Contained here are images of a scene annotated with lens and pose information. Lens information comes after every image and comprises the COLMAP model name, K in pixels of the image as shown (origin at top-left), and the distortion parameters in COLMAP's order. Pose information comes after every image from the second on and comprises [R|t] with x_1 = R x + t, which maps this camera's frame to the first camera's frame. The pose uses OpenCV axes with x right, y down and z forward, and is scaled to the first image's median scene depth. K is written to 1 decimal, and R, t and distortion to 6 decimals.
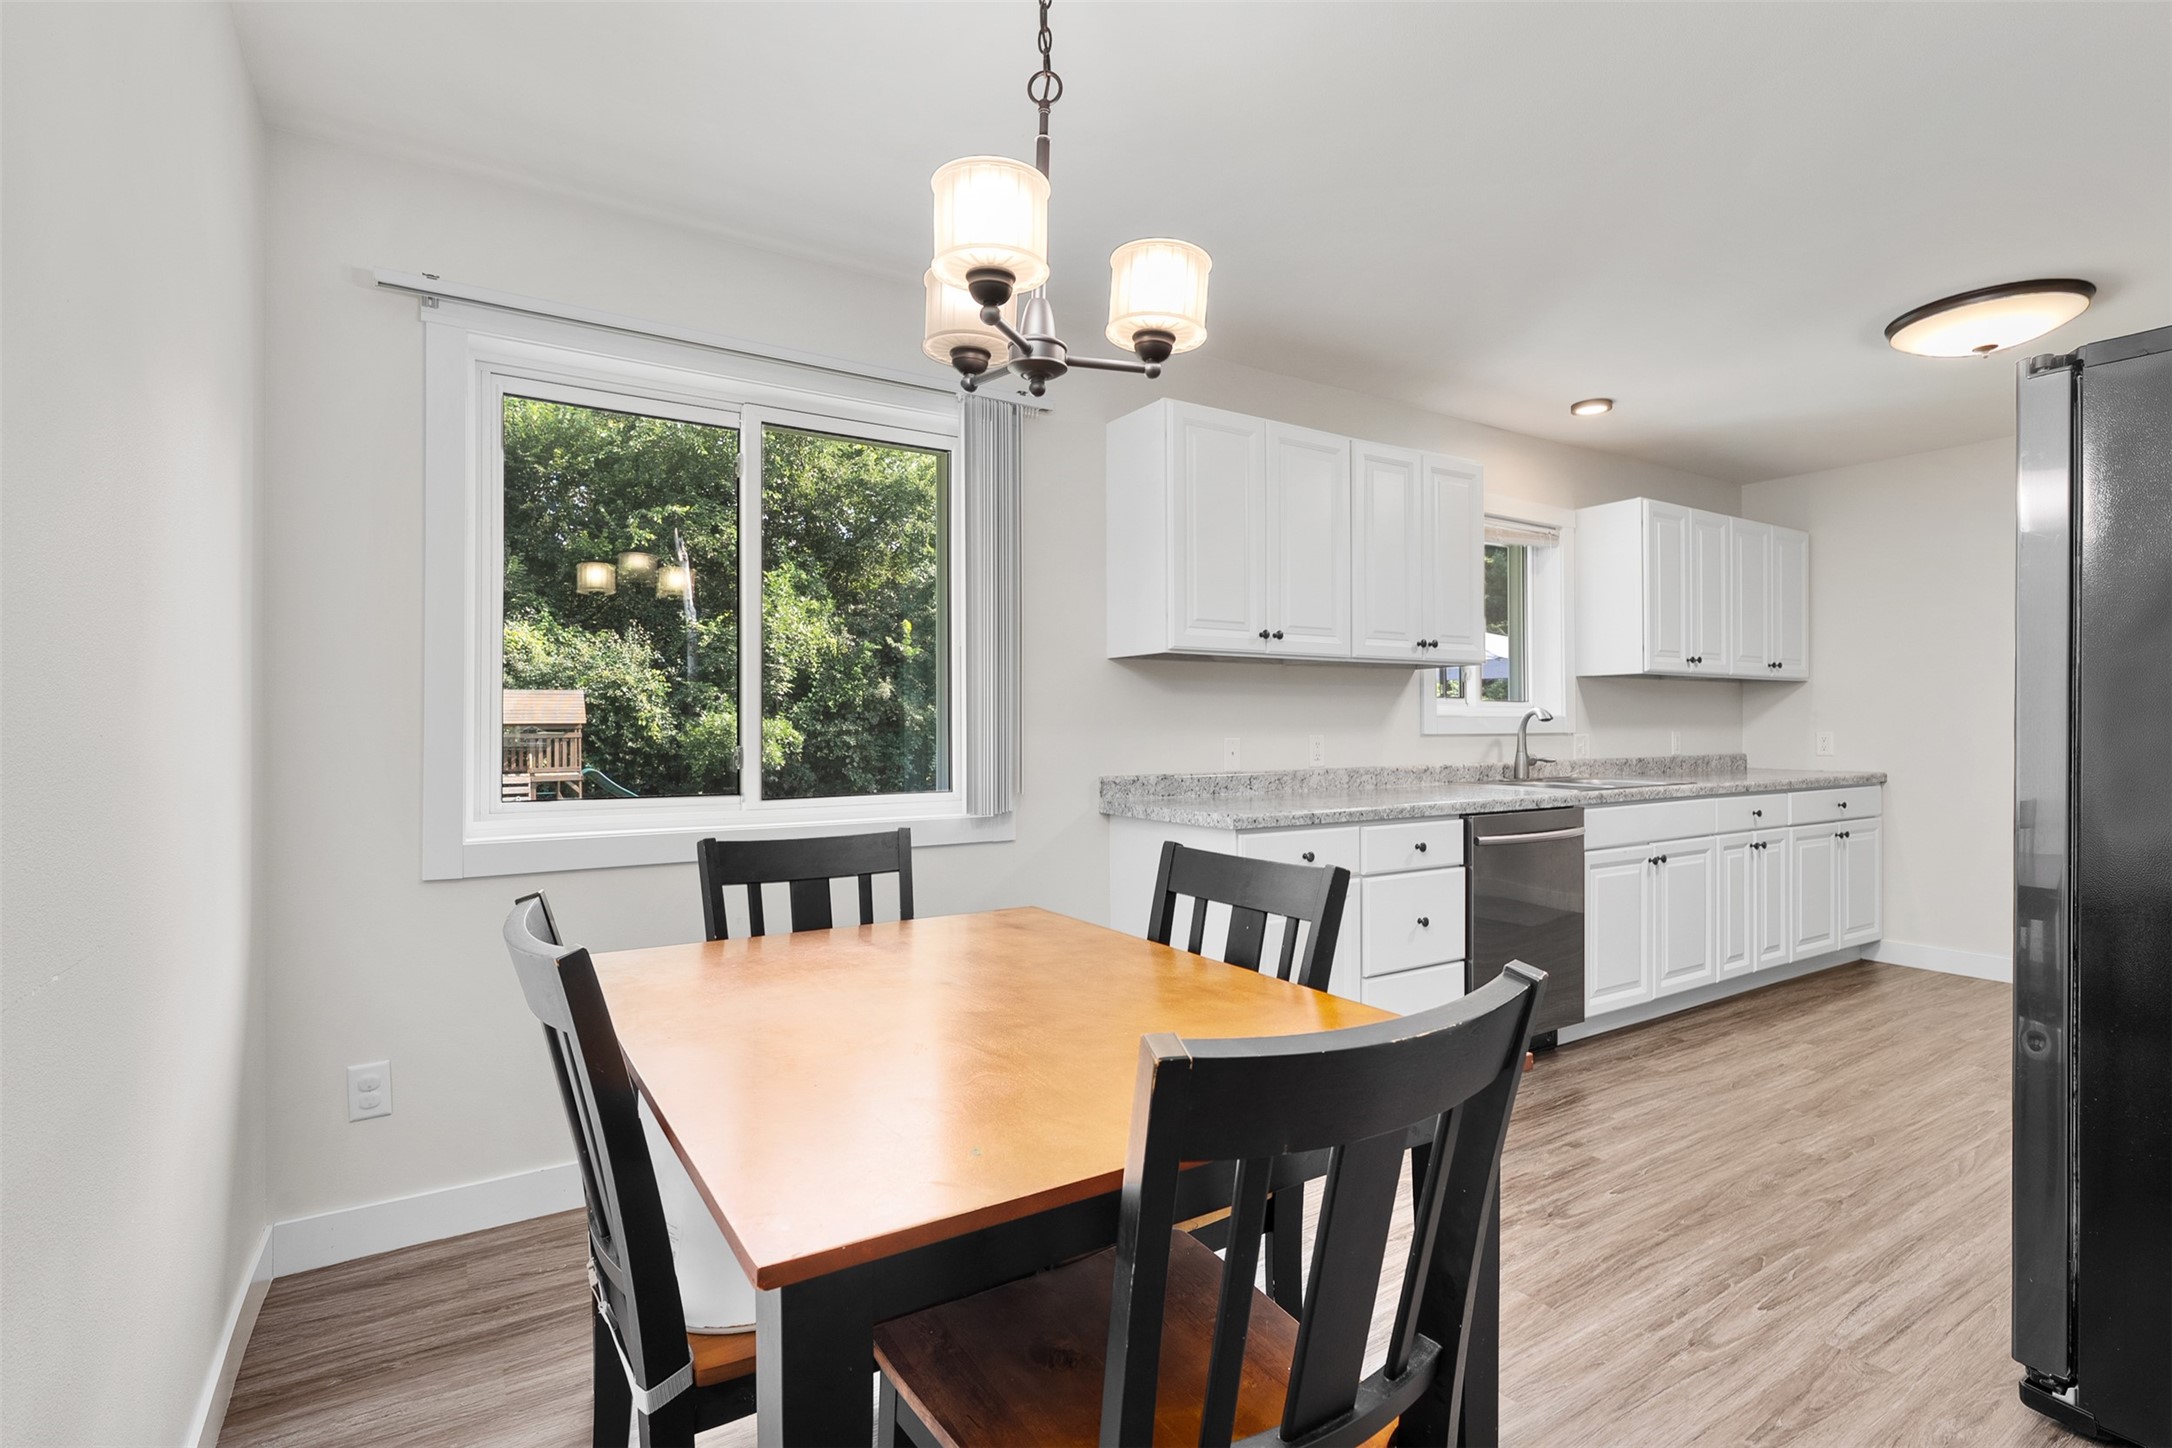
lens RADIAL K [[1024.9, 0, 1047.5], [0, 1024.9, 707.2], [0, 0, 1]] dist [-0.000187, -0.000808]
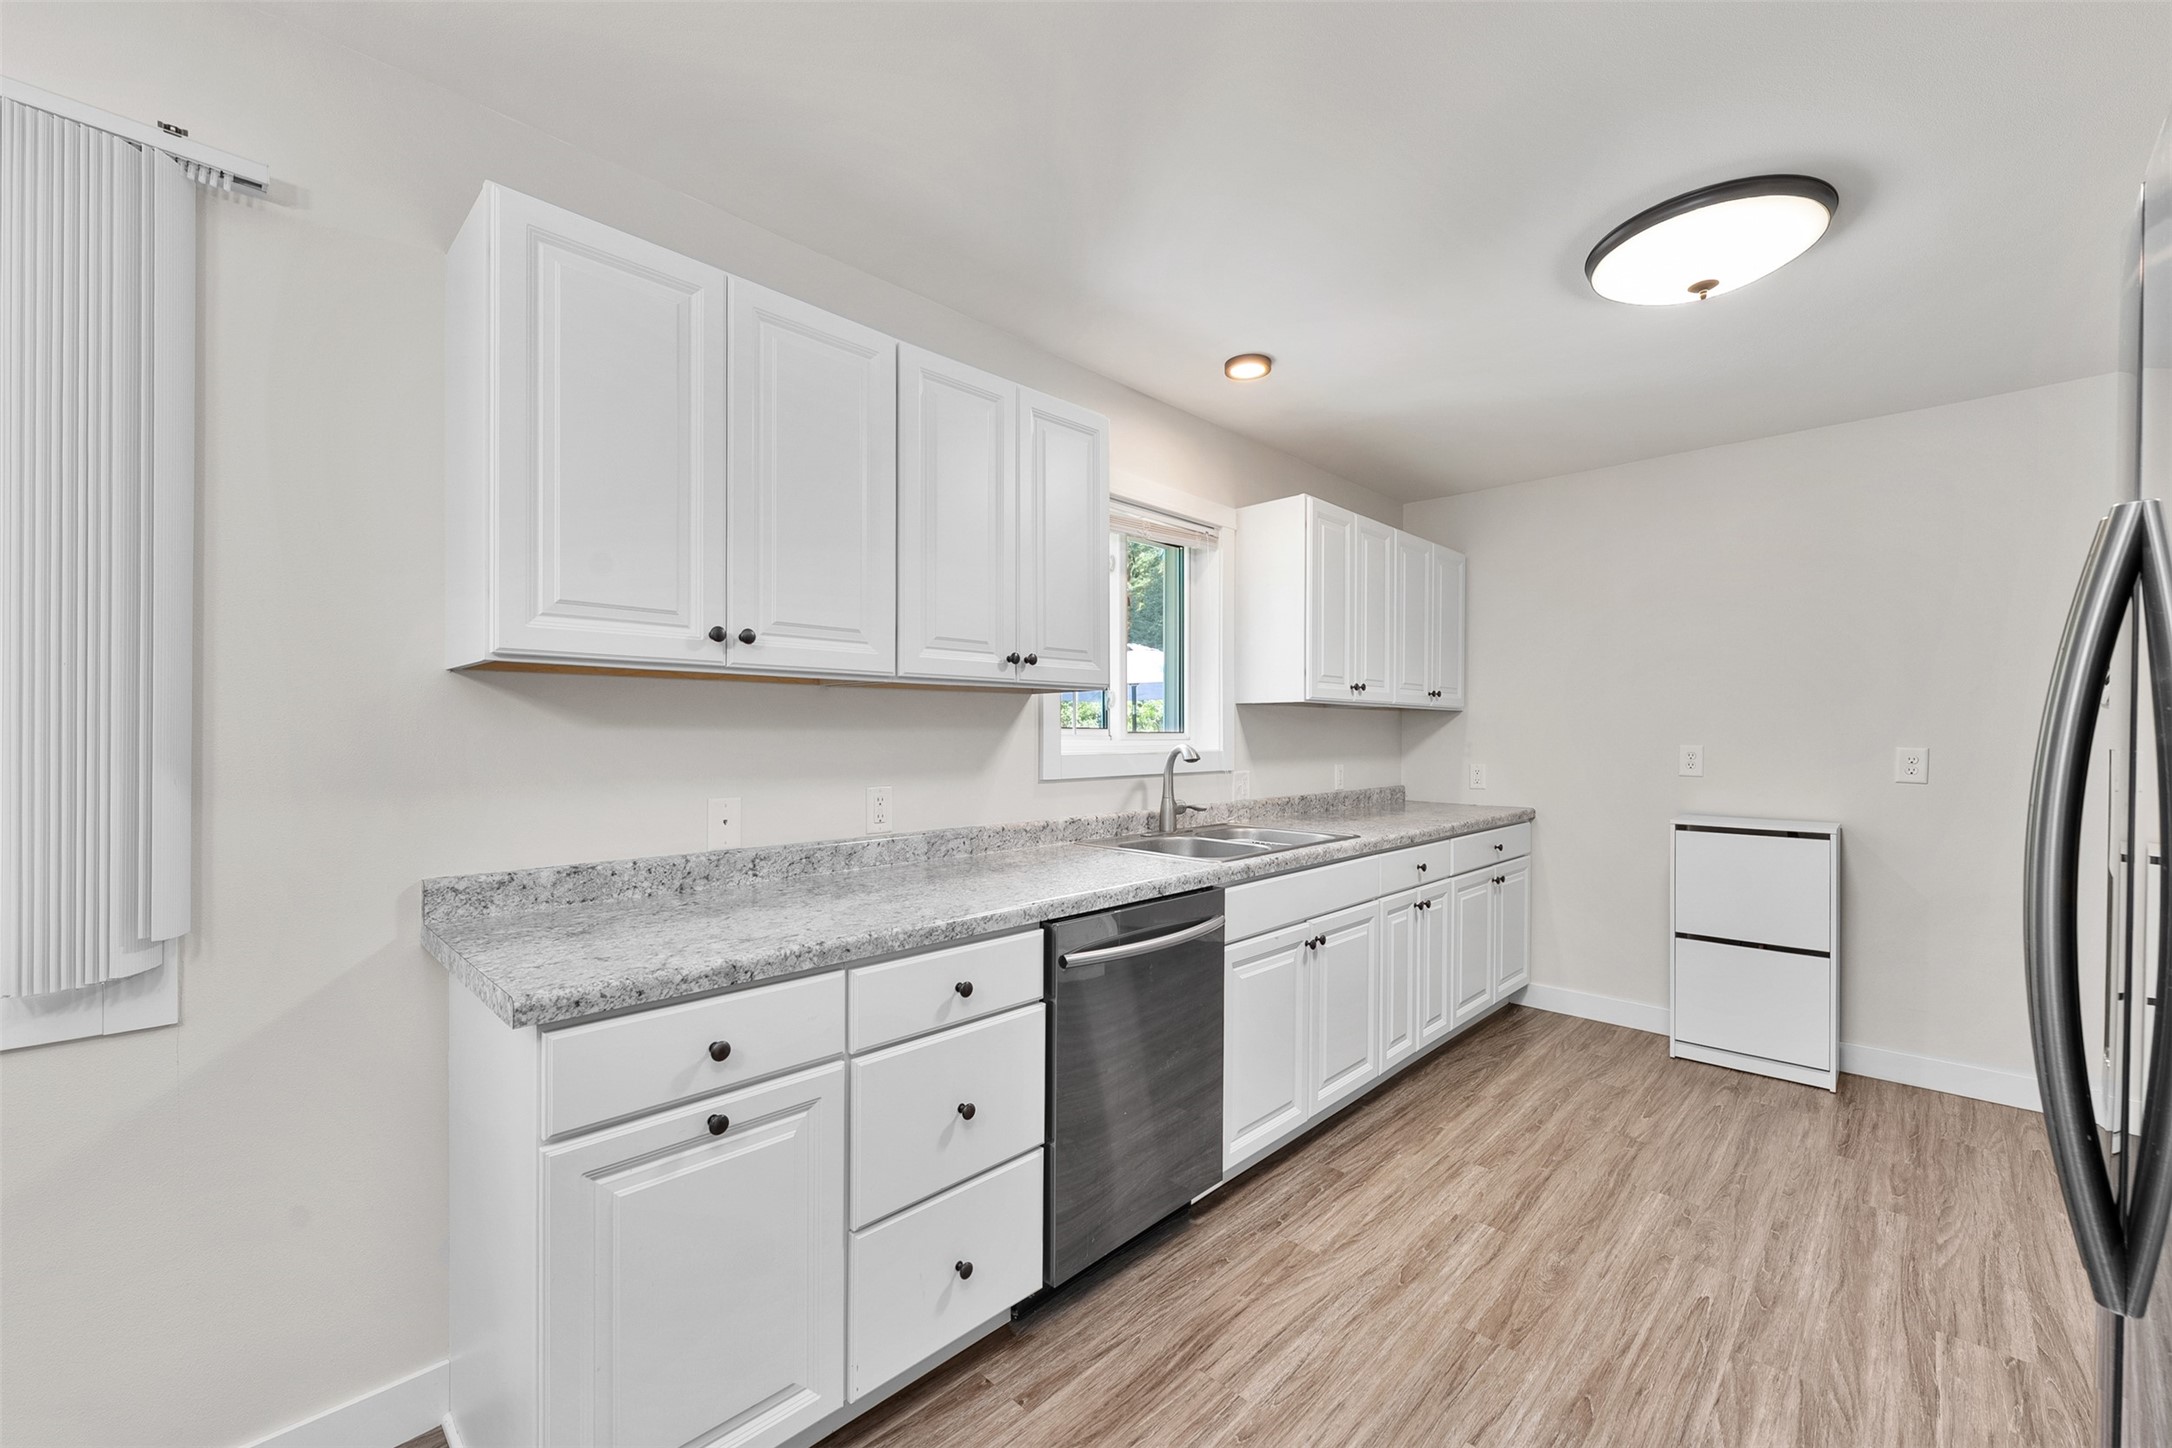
lens RADIAL K [[886.7, 0, 1086.0], [0, 886.7, 724.0], [0, 0, 1]] dist [0.001541, 0.000210]
pose [[0.964002, 0.005564, 0.265836, 0.237817], [-0.007732, 0.999945, 0.007110, -0.020910], [-0.265782, -0.008909, 0.963992, 0.382671]]
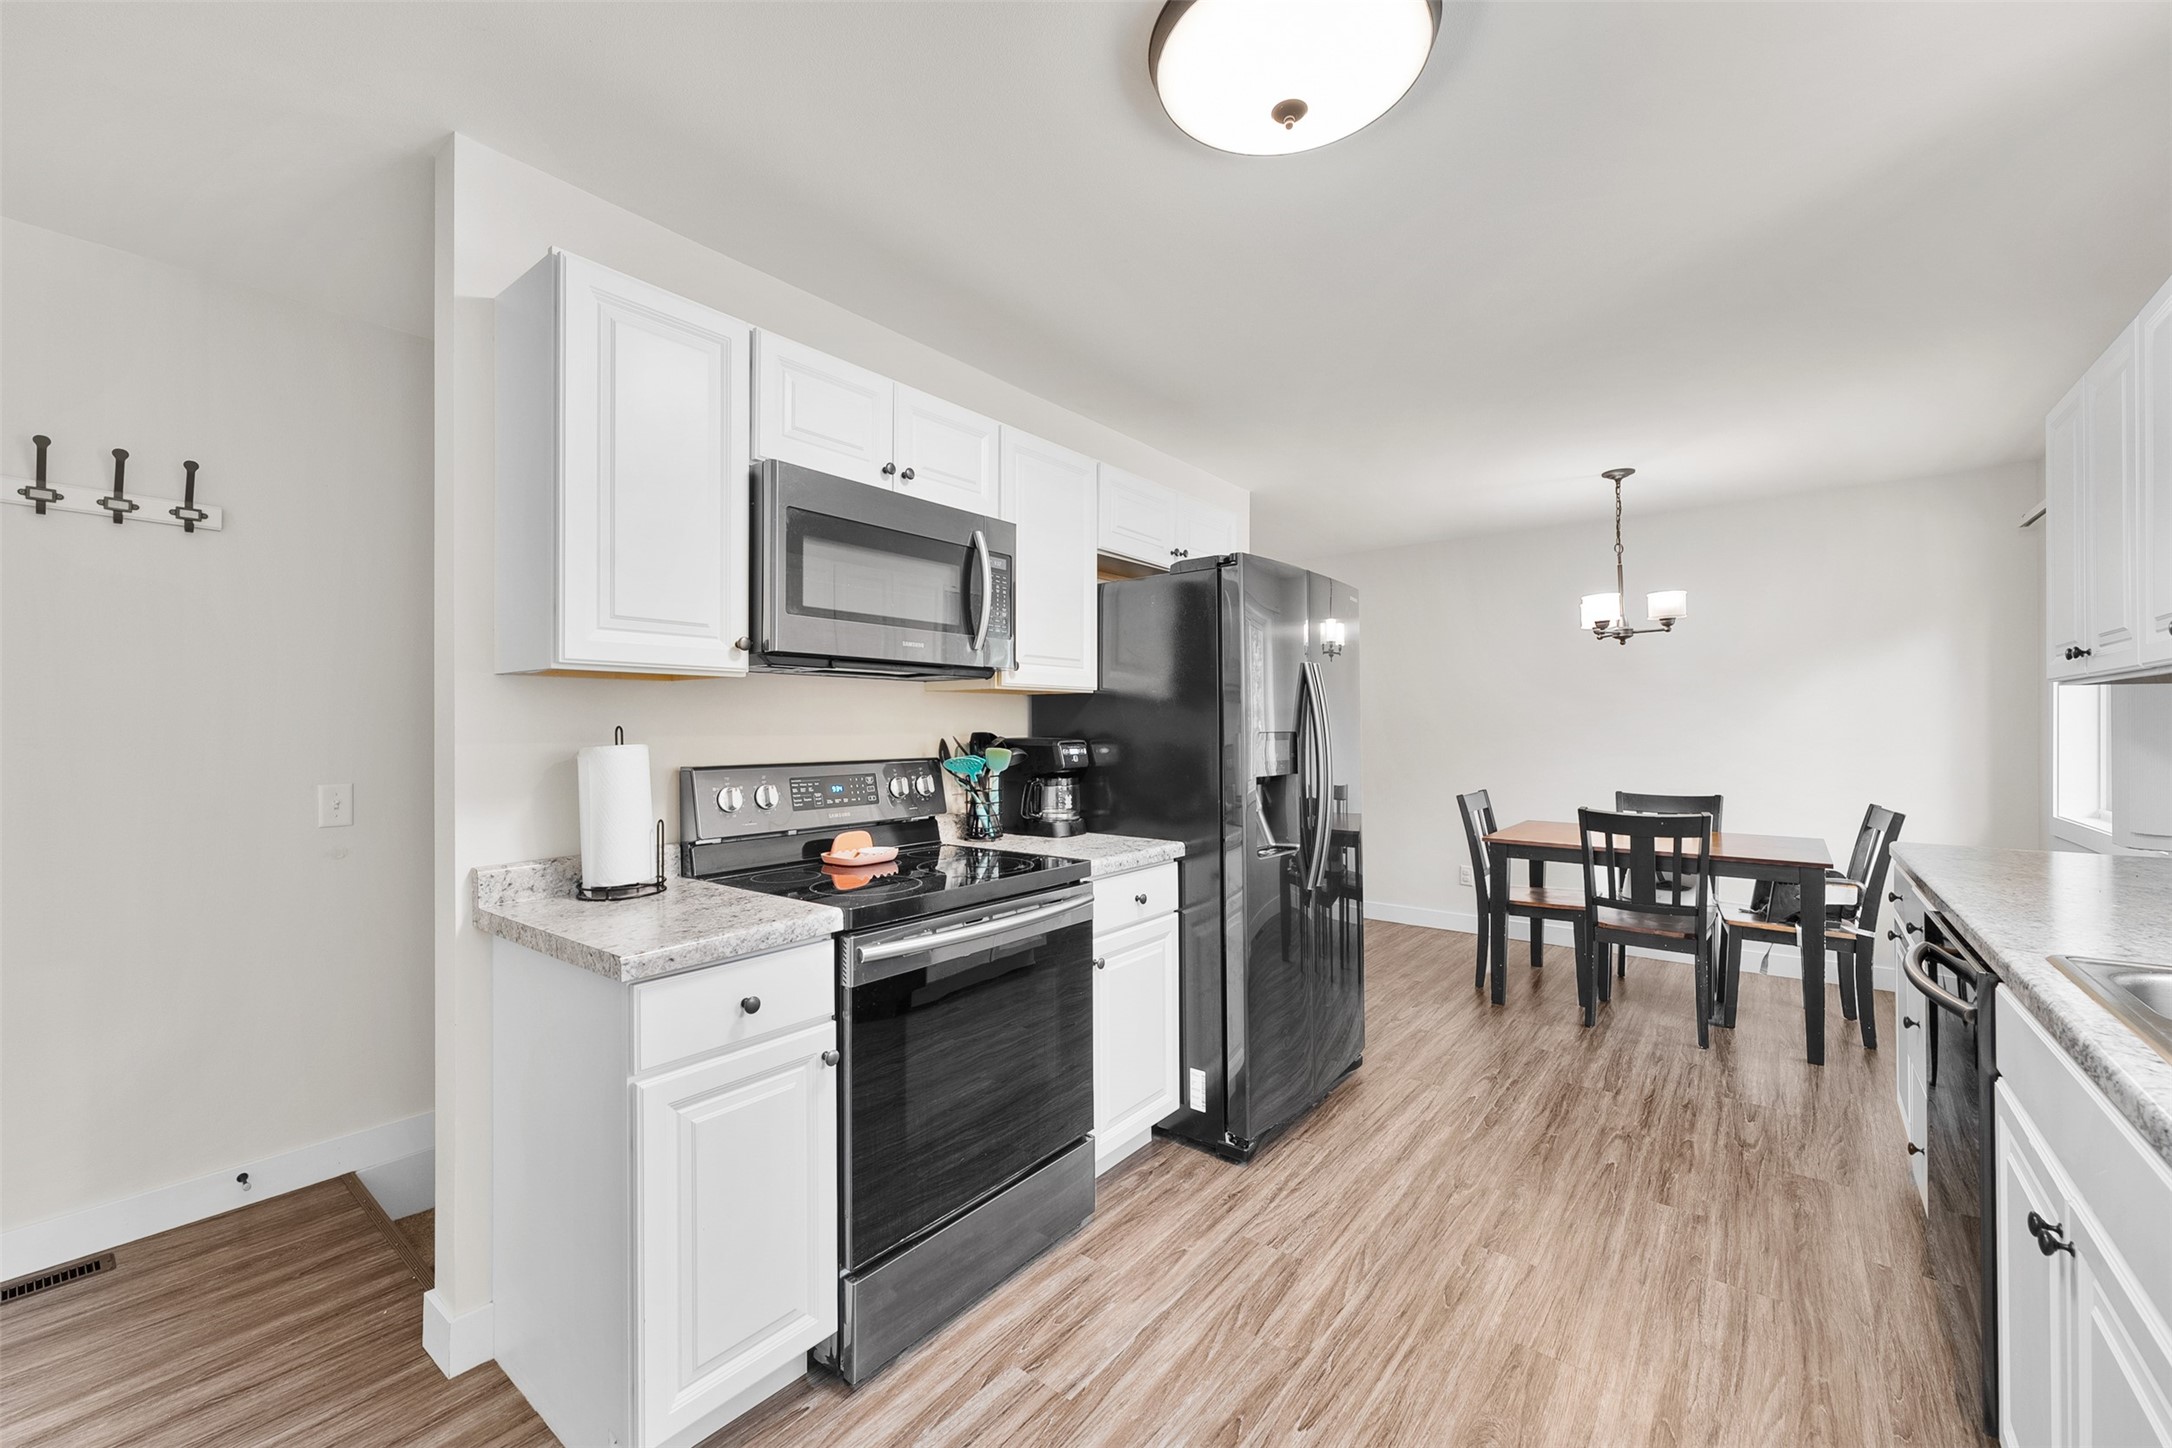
lens RADIAL K [[886.7, 0, 1086.0], [0, 886.7, 724.0], [0, 0, 1]] dist [0.001541, 0.000210]
pose [[-0.933106, 0.001758, -0.359596, 0.961140], [0.005742, 0.999933, -0.010011, -0.013667], [0.359555, -0.011406, -0.933054, 1.130476]]
